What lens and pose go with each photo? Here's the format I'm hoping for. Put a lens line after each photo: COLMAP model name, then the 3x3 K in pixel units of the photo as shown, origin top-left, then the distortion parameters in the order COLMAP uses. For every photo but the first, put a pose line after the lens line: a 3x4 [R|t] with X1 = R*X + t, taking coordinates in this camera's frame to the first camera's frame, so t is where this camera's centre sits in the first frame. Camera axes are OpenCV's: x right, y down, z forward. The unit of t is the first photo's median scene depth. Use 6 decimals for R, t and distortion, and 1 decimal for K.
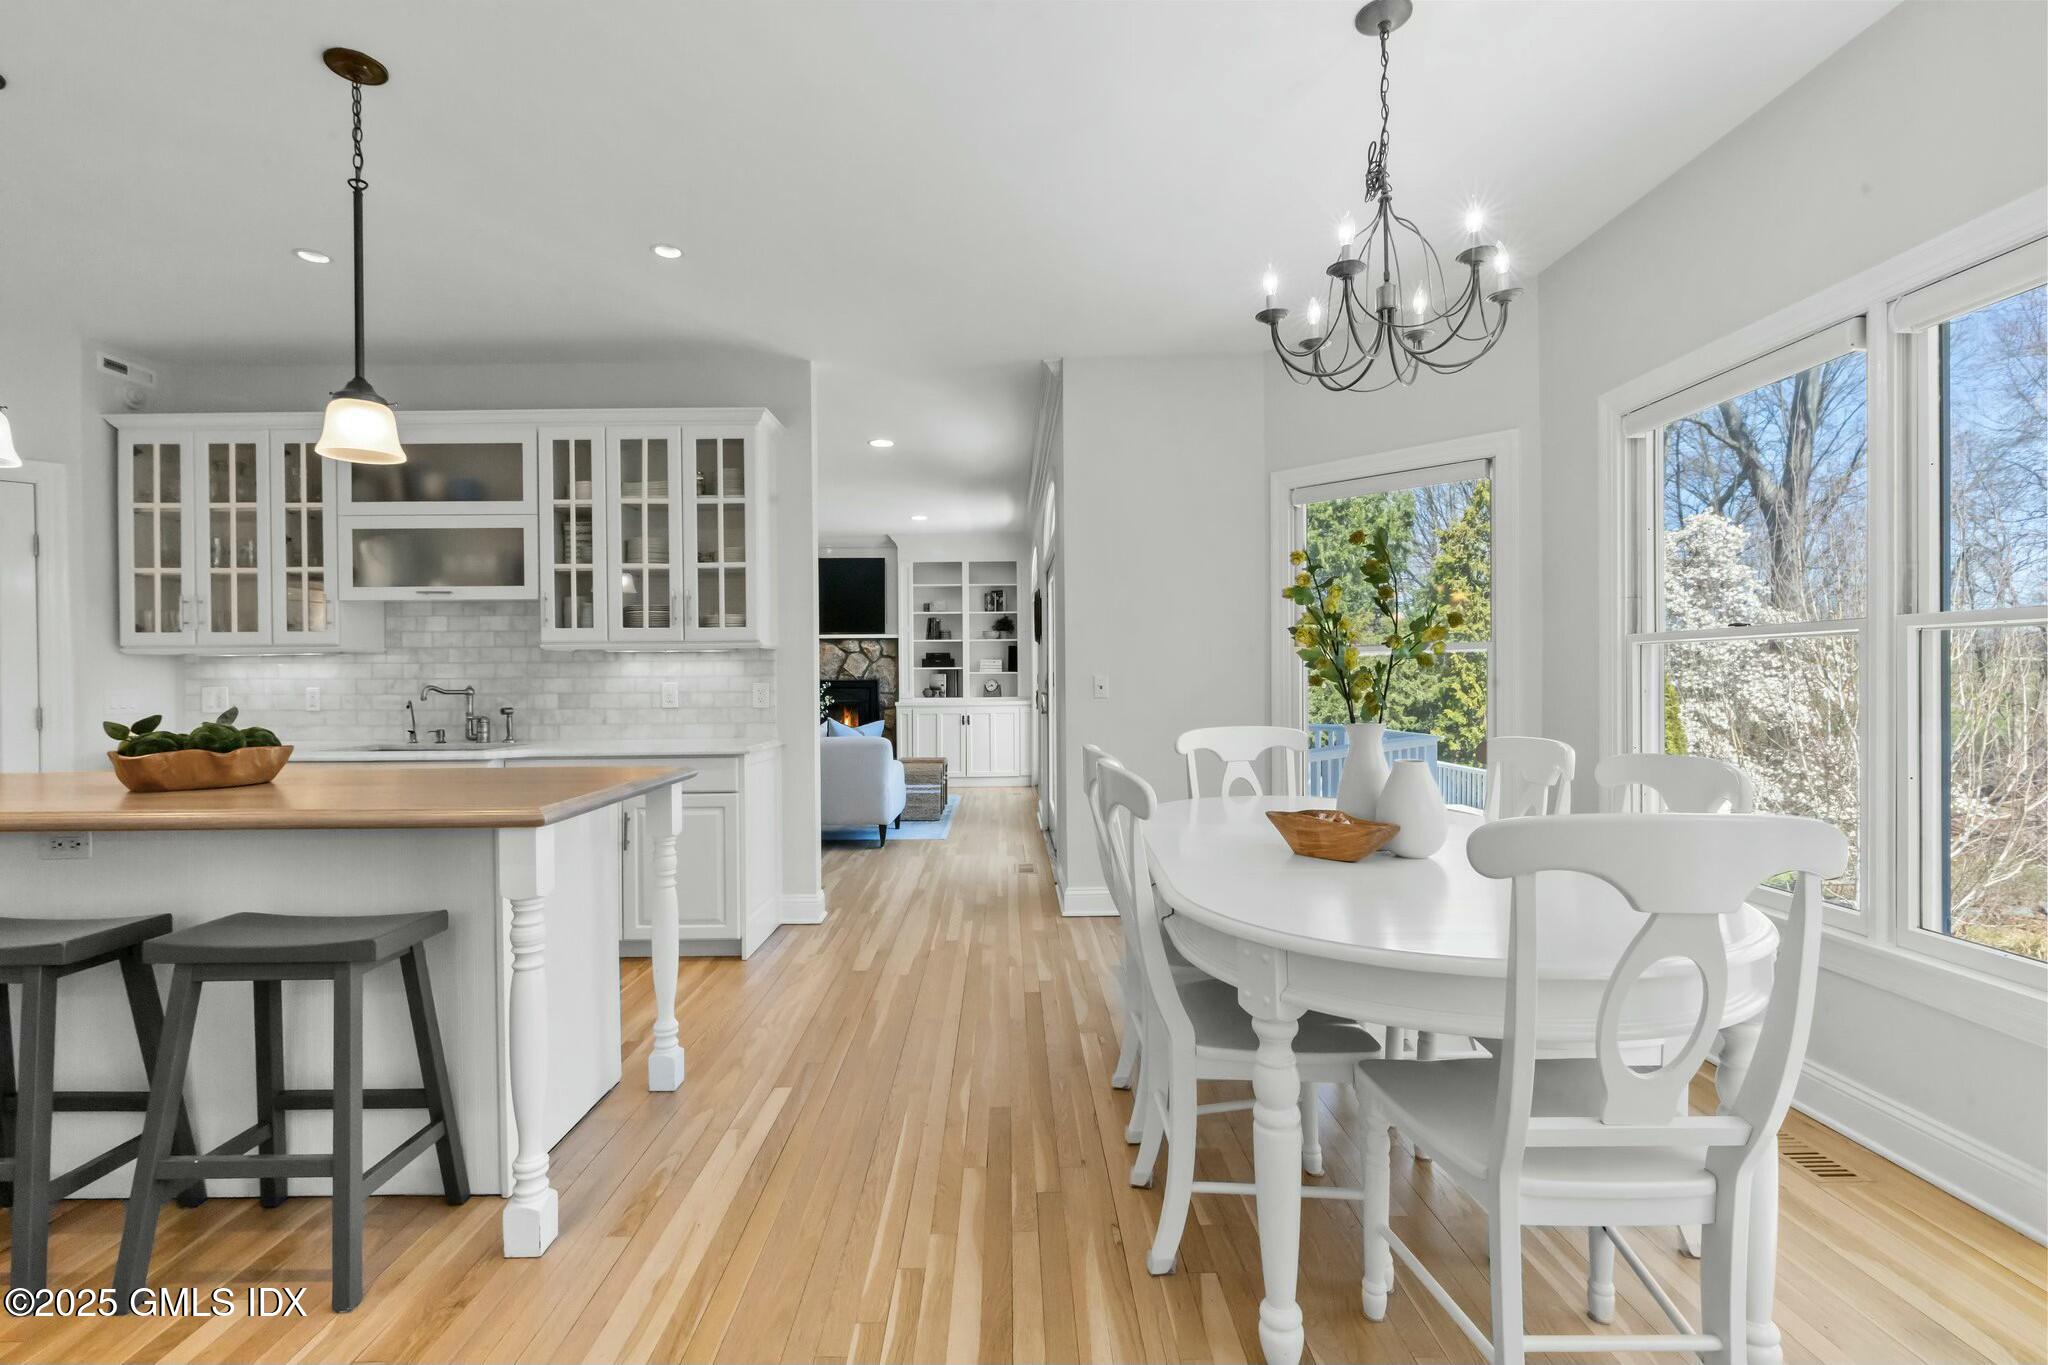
lens RADIAL K [[924.4, 0, 1021.2], [0, 924.4, 679.8], [0, 0, 1]] dist [0.020484, 0.000247]
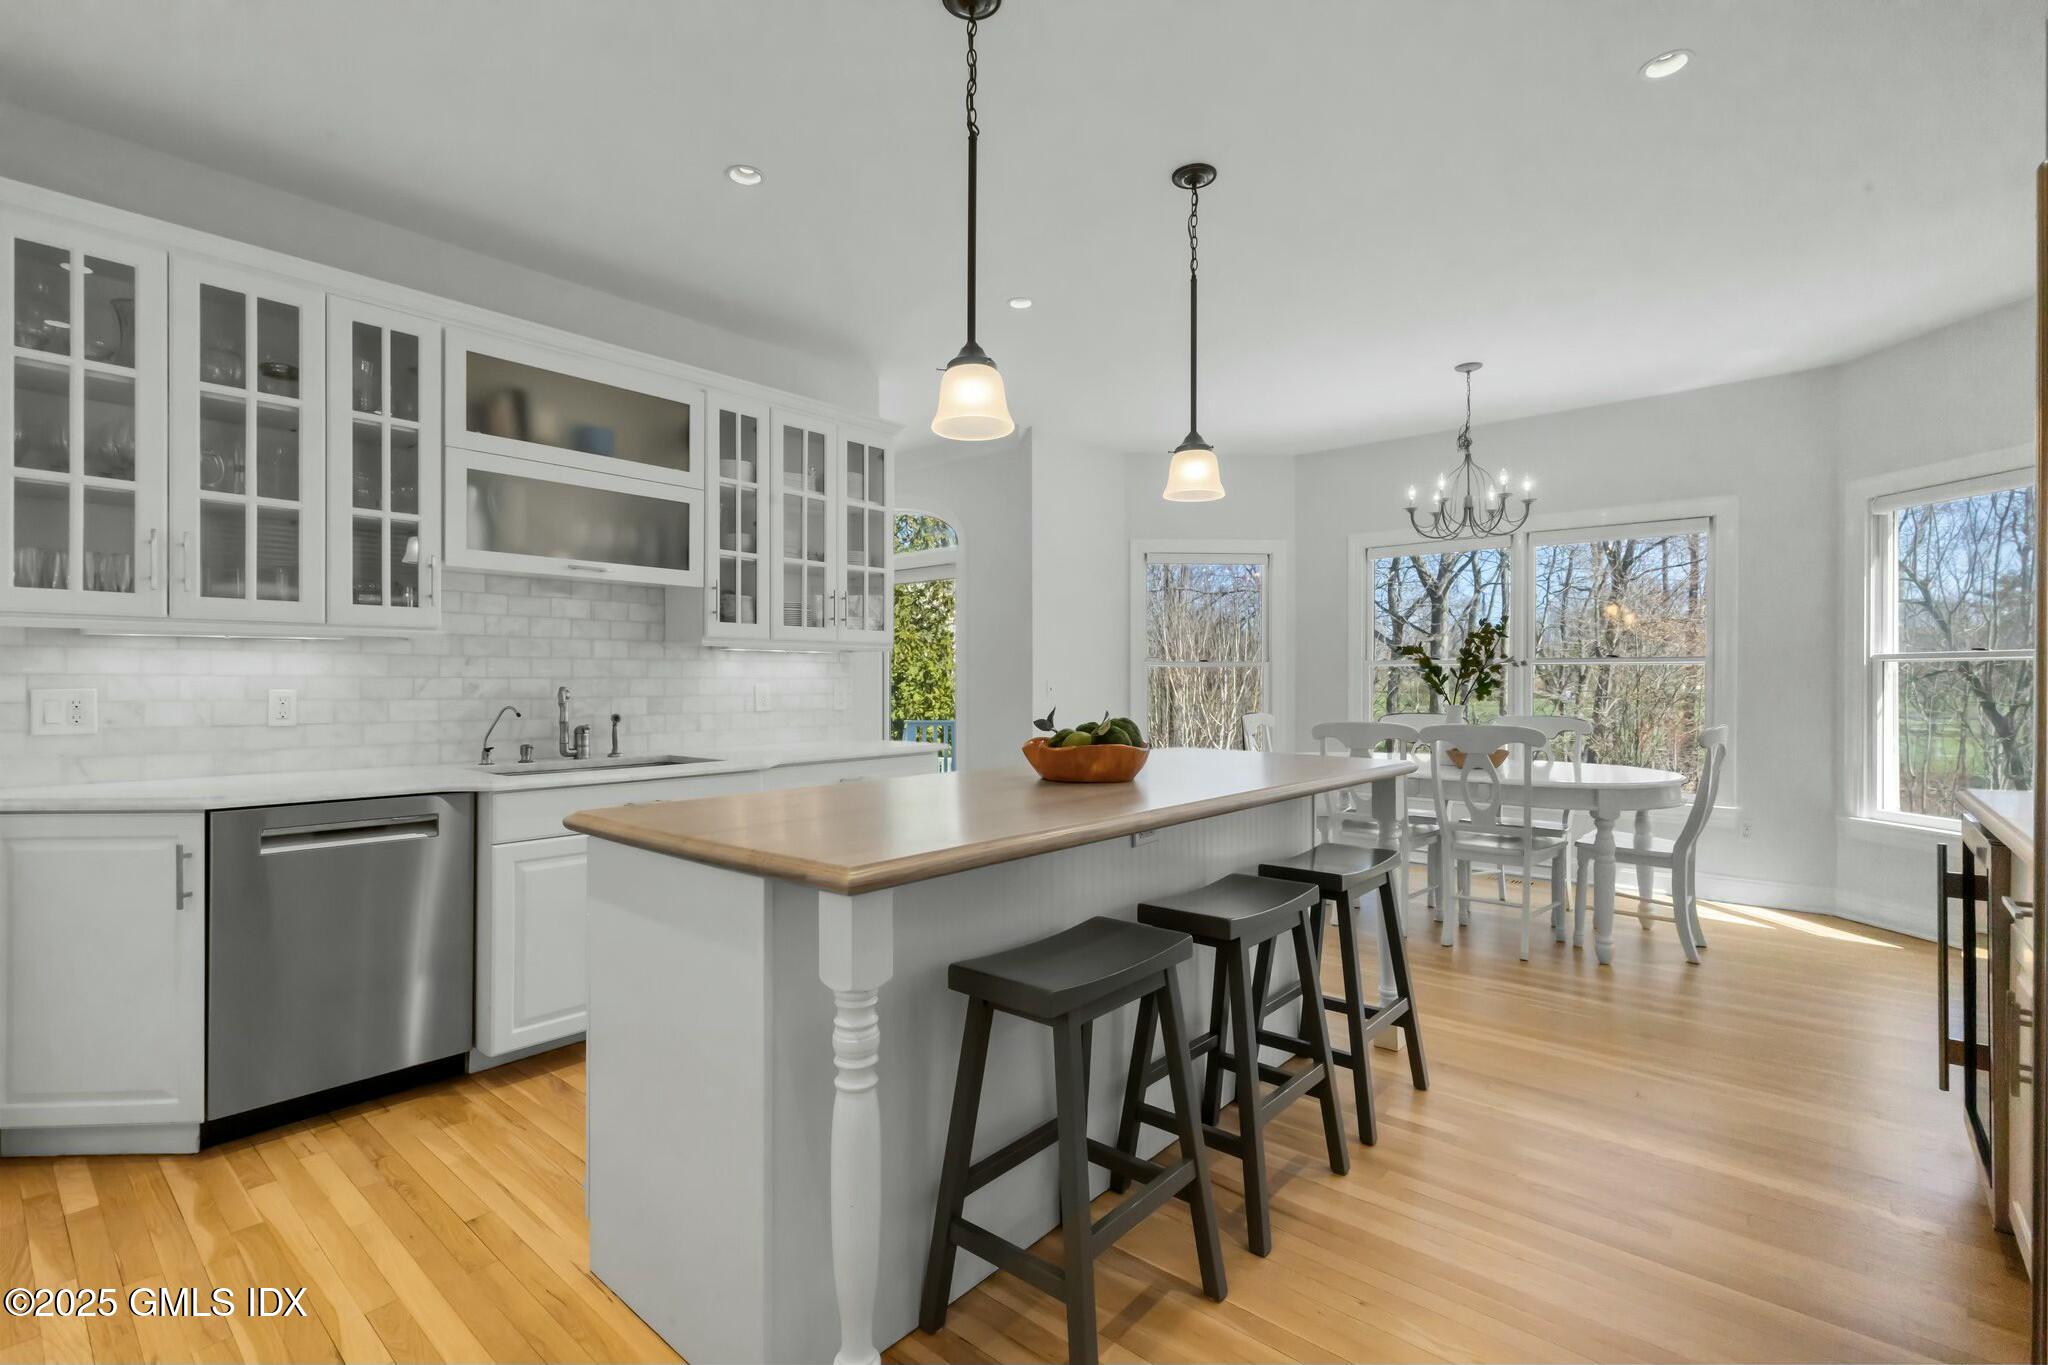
lens RADIAL K [[924.4, 0, 1031.6], [0, 924.4, 684.7], [0, 0, 1]] dist [0.020484, 0.000247]
pose [[0.641839, 0.005495, 0.766820, -0.982876], [-0.008197, 0.999966, -0.000305, 0.001415], [-0.766796, -0.006089, 0.641862, 0.206092]]
